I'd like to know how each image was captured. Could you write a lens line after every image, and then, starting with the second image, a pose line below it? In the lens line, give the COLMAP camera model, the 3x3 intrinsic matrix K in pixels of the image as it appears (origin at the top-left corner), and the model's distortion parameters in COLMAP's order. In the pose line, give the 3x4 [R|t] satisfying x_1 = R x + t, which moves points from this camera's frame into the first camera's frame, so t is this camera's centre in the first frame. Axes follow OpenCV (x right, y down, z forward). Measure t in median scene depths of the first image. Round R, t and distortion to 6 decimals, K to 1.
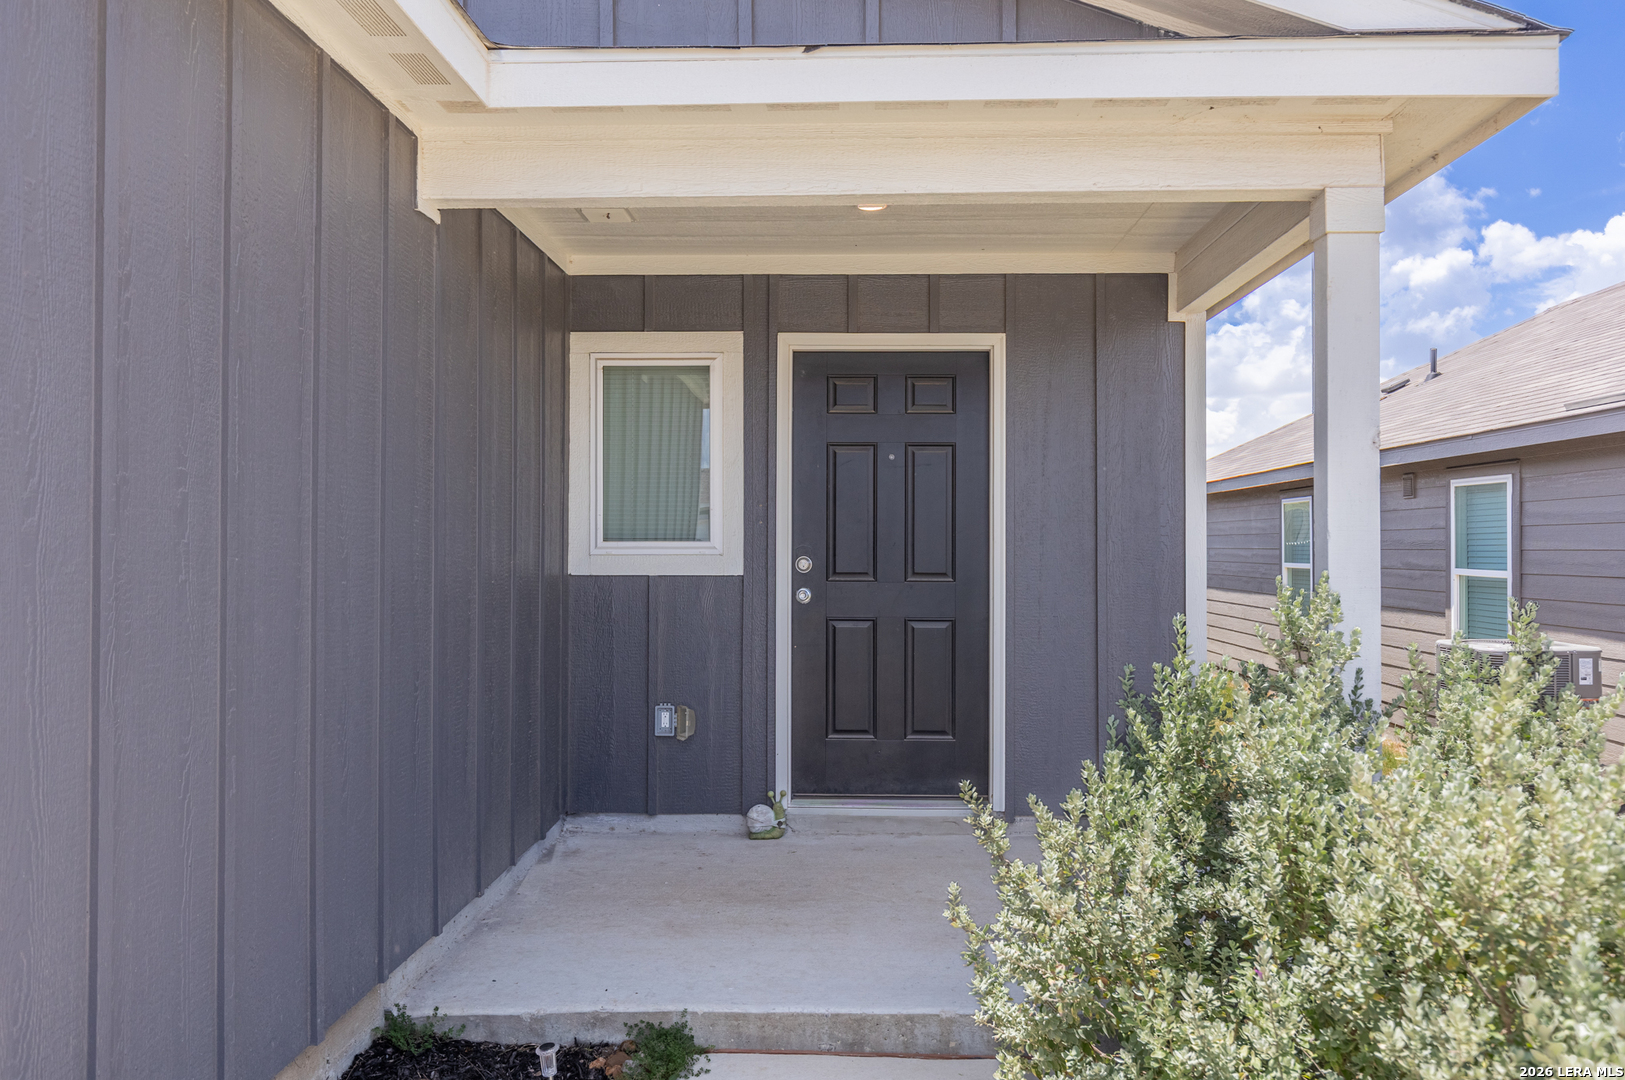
lens RADIAL K [[1149.0, 0, 815.7], [0, 1149.0, 533.6], [0, 0, 1]] dist [-0.000080, 0.001055]
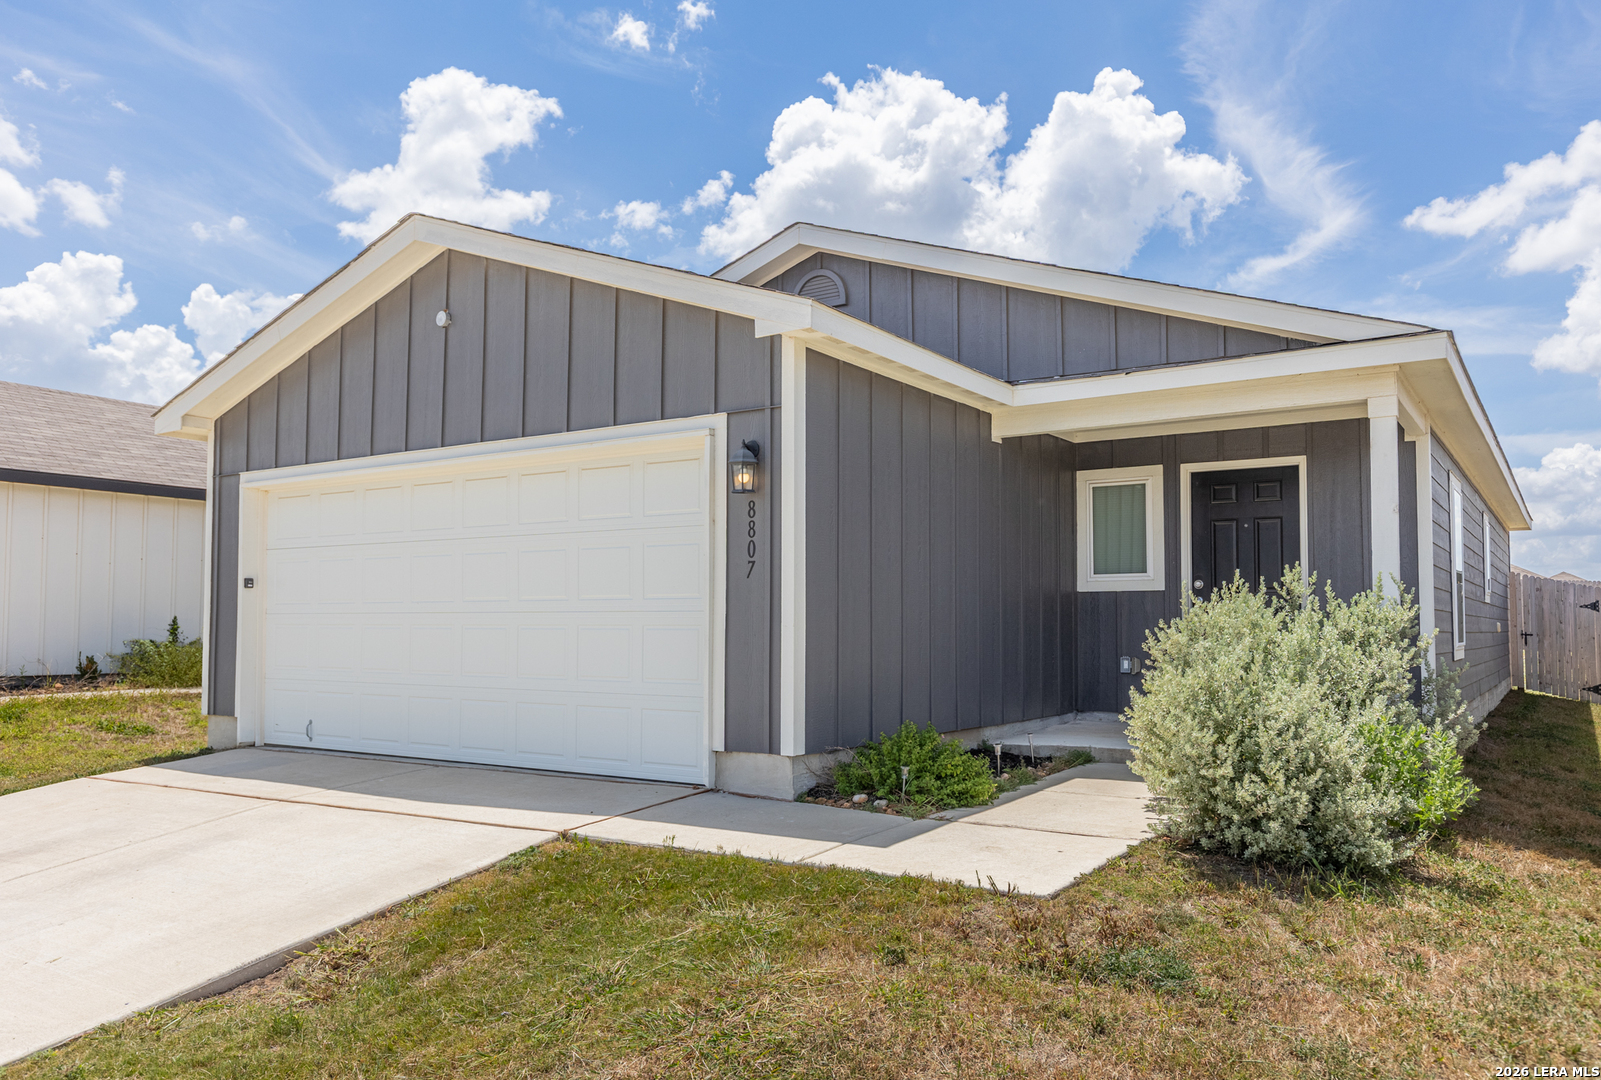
lens RADIAL K [[1177.8, 0, 805.4], [0, 1177.8, 574.8], [0, 0, 1]] dist [0.037784, -0.064050]
pose [[0.849967, -0.023833, -0.526296, 0.468468], [0.005277, 0.999311, -0.036731, 0.079742], [0.526809, 0.028443, 0.849508, -1.003706]]
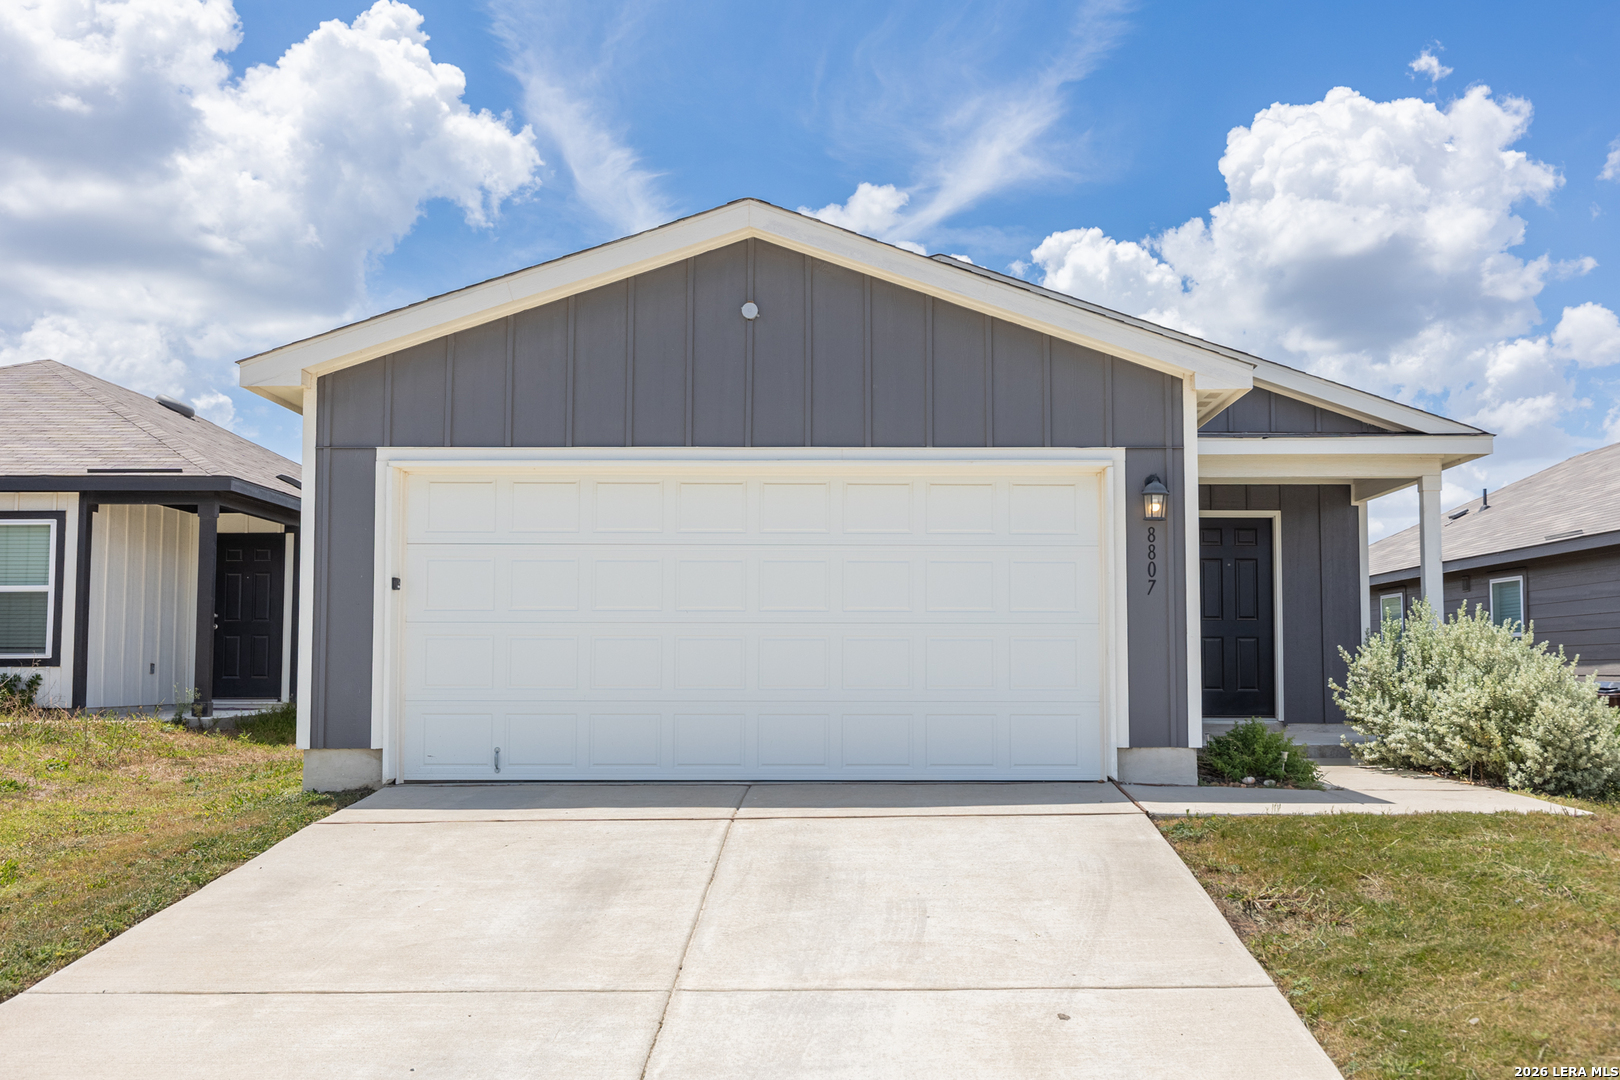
lens RADIAL K [[1428.2, 0, 812.6], [0, 1428.2, 582.1], [0, 0, 1]] dist [-0.001509, 0.002139]
pose [[0.999516, 0.001097, 0.031079, -0.837740], [0.000619, 0.998478, -0.055151, 0.121149], [-0.031093, 0.055143, 0.997994, -1.764504]]
